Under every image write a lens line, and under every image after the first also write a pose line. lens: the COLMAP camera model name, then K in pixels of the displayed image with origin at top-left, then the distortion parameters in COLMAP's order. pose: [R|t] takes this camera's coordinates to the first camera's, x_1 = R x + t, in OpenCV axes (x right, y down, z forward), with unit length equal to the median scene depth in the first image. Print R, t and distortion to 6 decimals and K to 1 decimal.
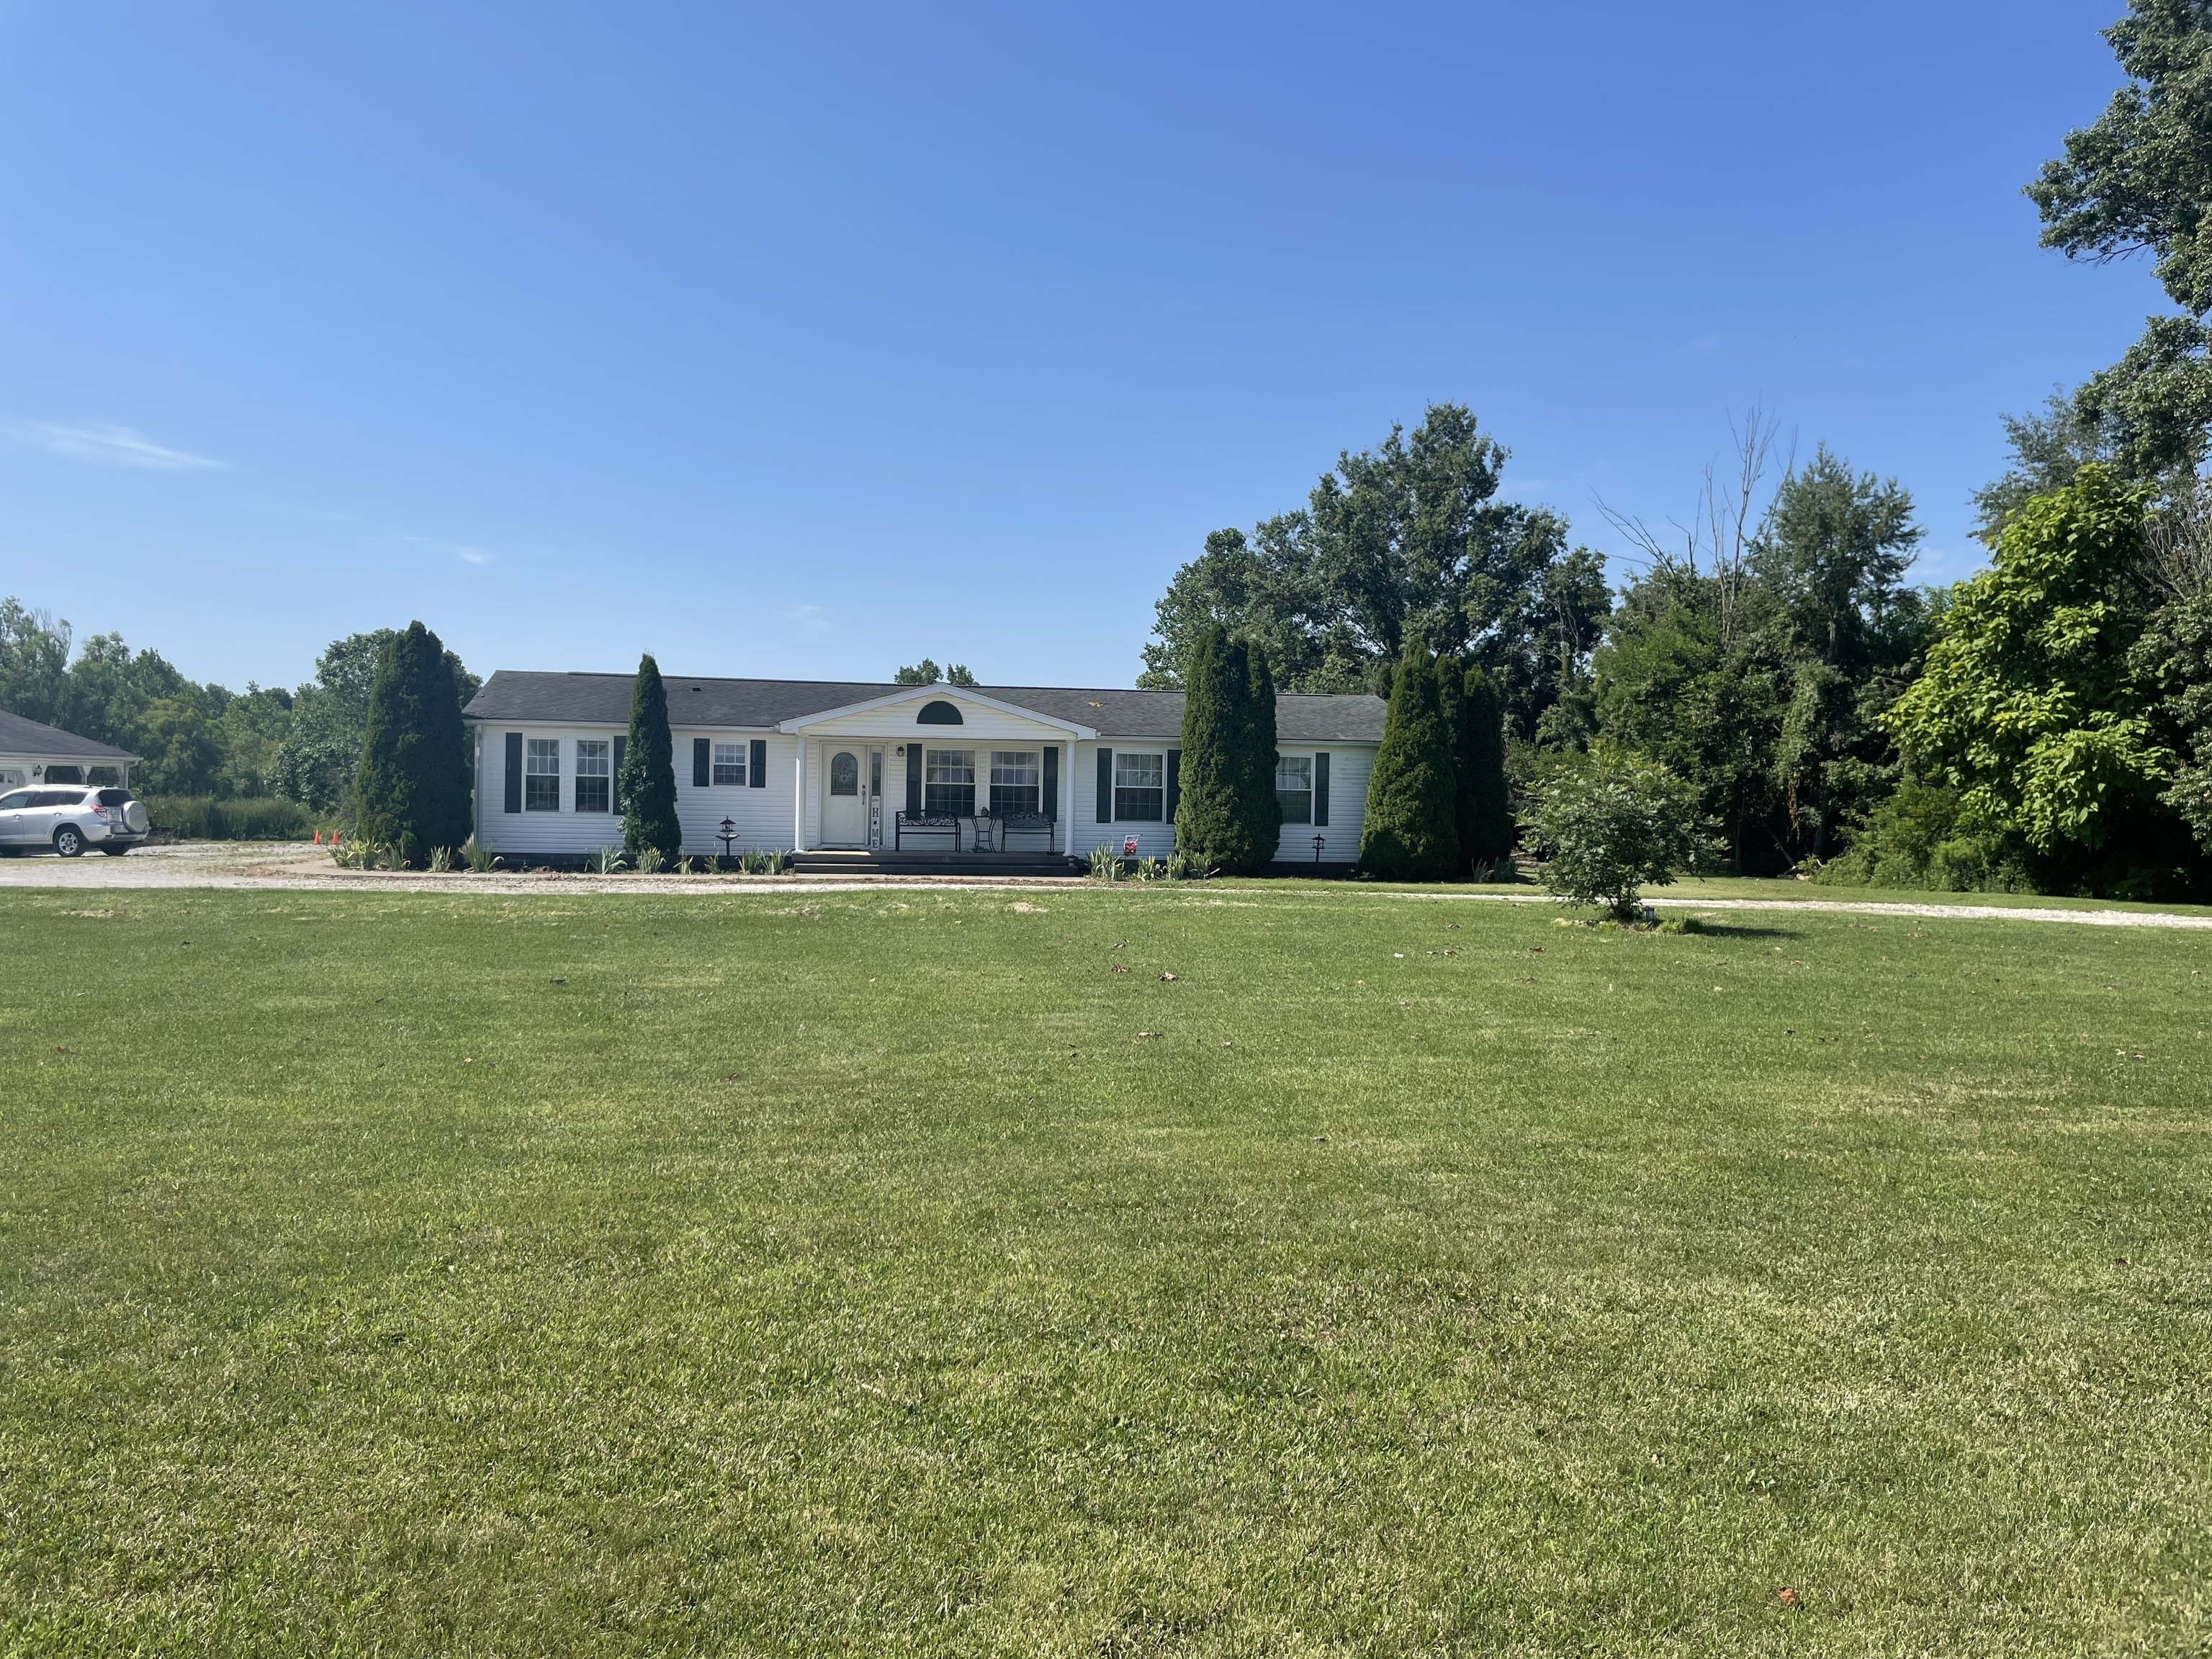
lens RADIAL K [[1731.2, 0, 1106.0], [0, 1731.2, 829.5], [0, 0, 1]] dist [0.097840, -0.147631]
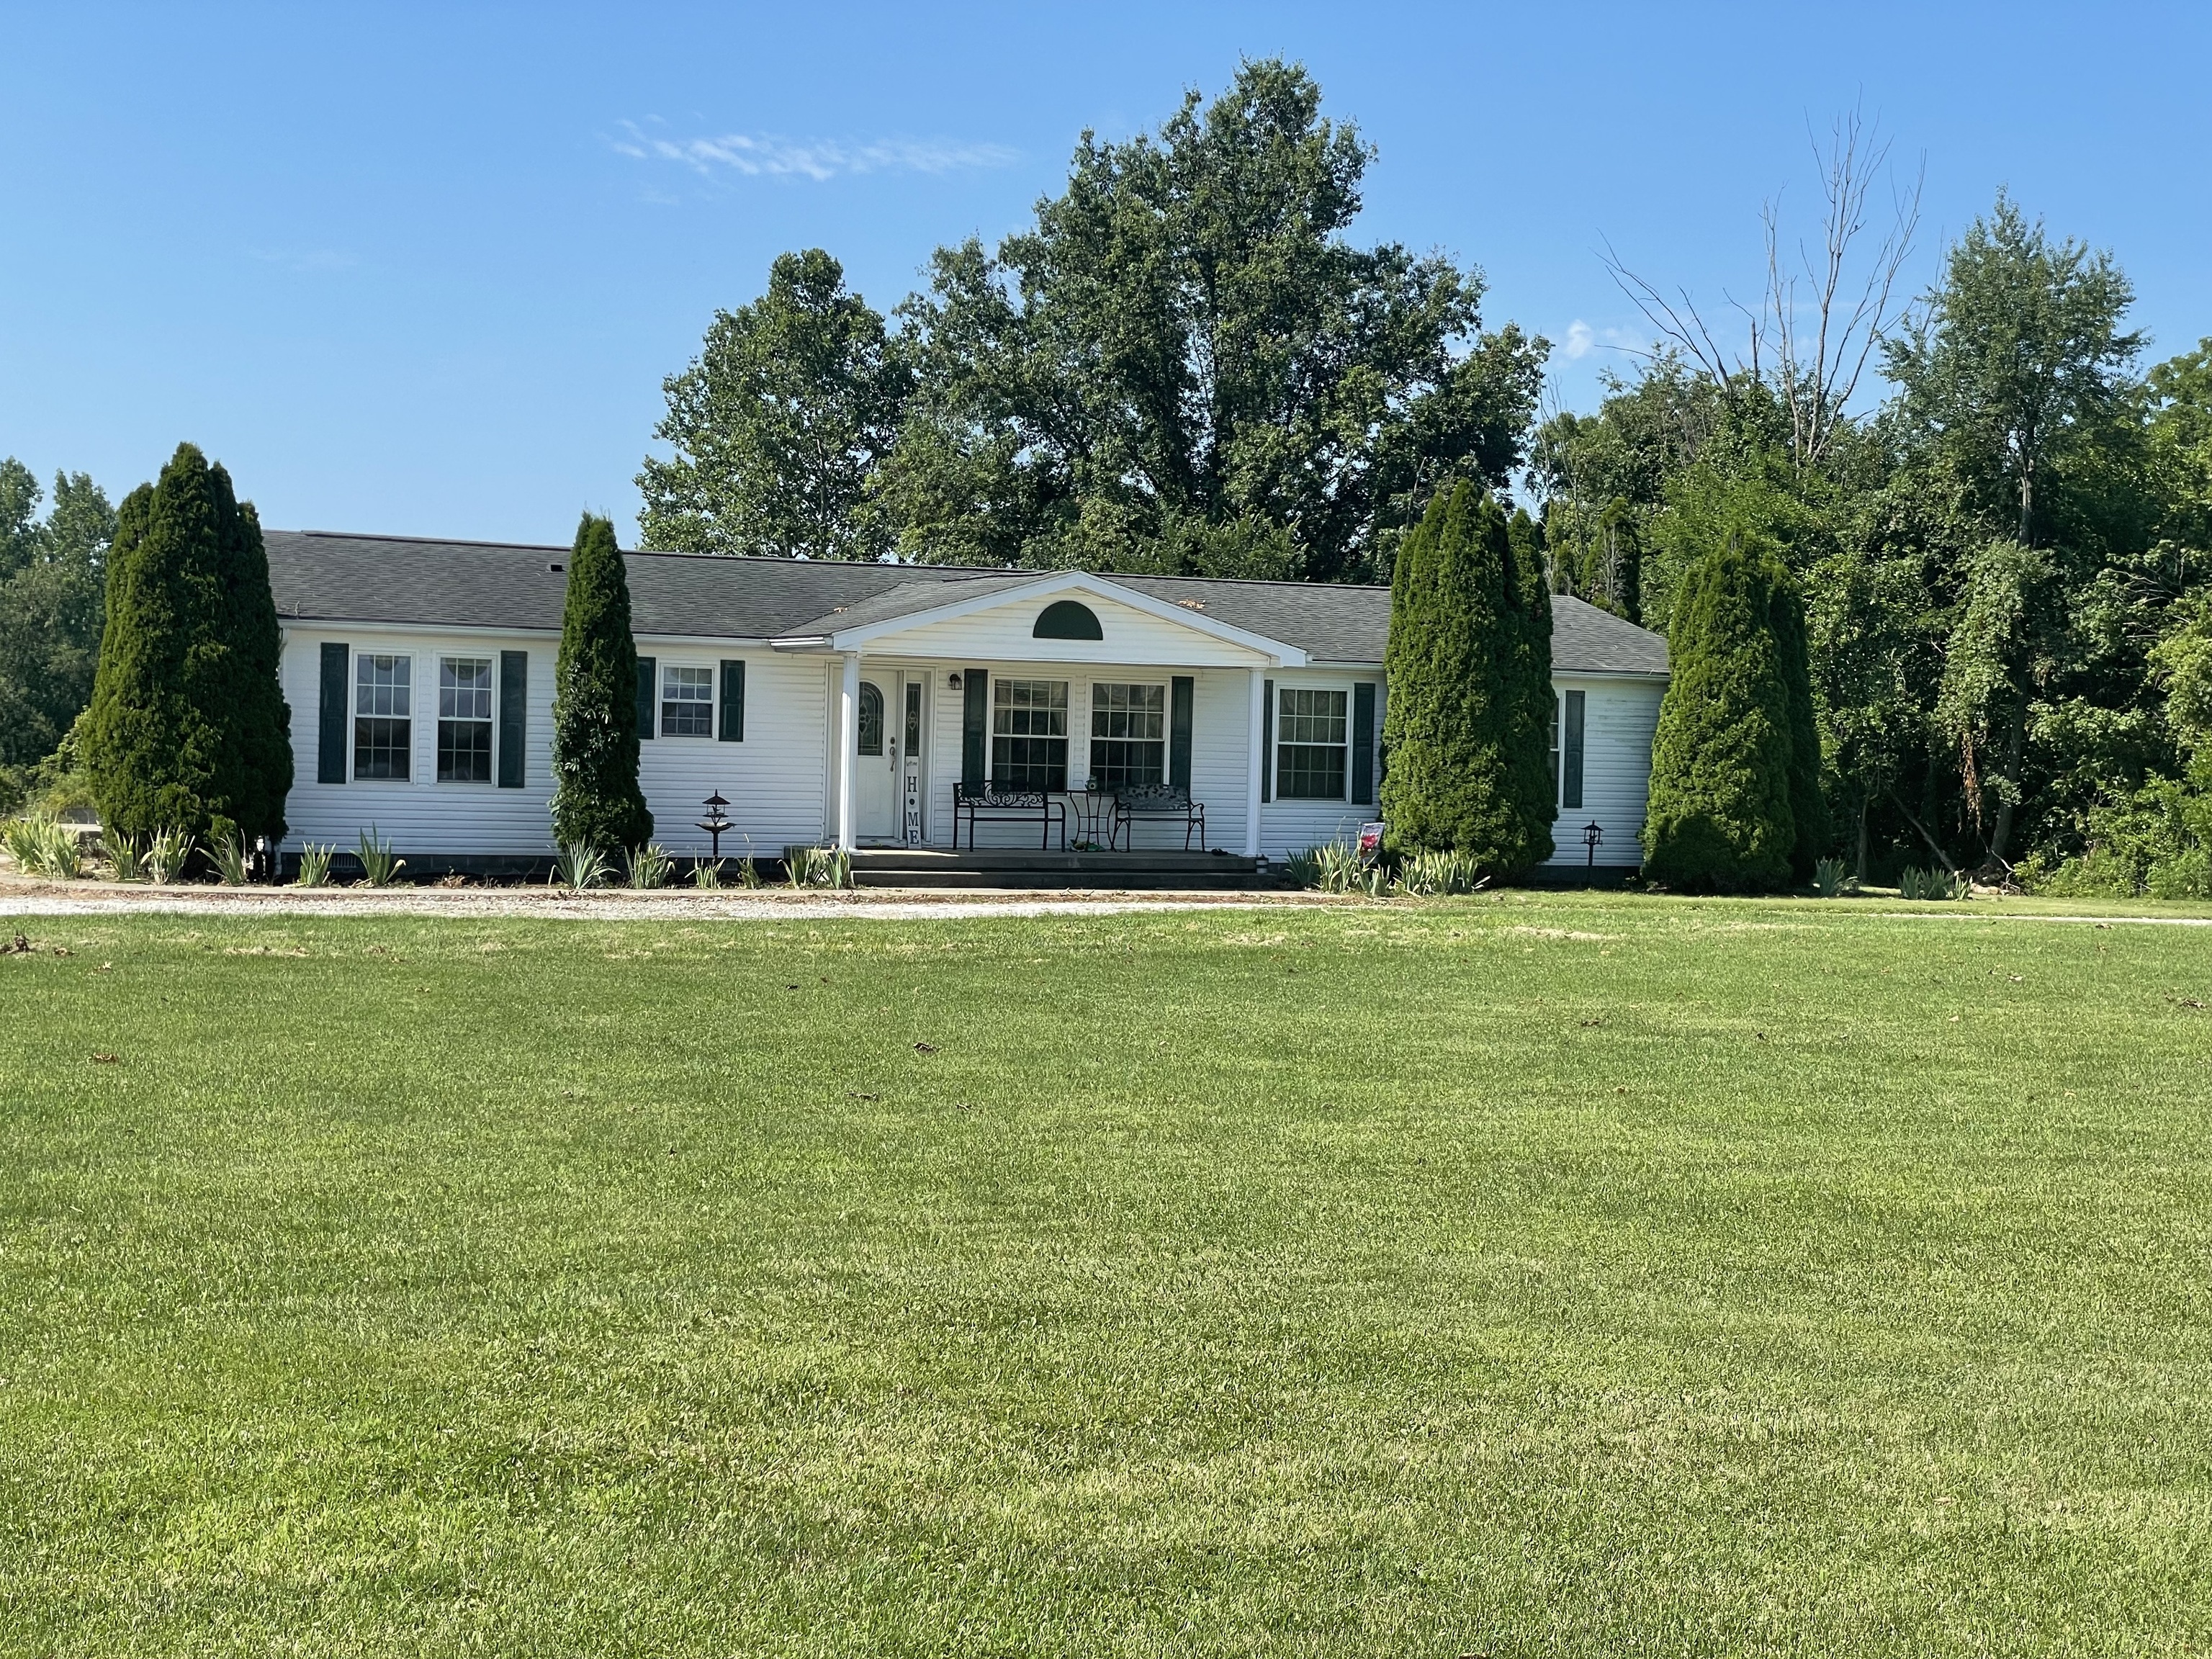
lens RADIAL K [[3412.2, 0, 1106.0], [0, 3412.2, 829.5], [0, 0, 1]] dist [0.106998, -0.037304]
pose [[0.960843, -0.000214, 0.277092, -0.392869], [-0.001782, 0.999974, 0.006953, -0.002564], [-0.277087, -0.007175, 0.960818, -0.141273]]
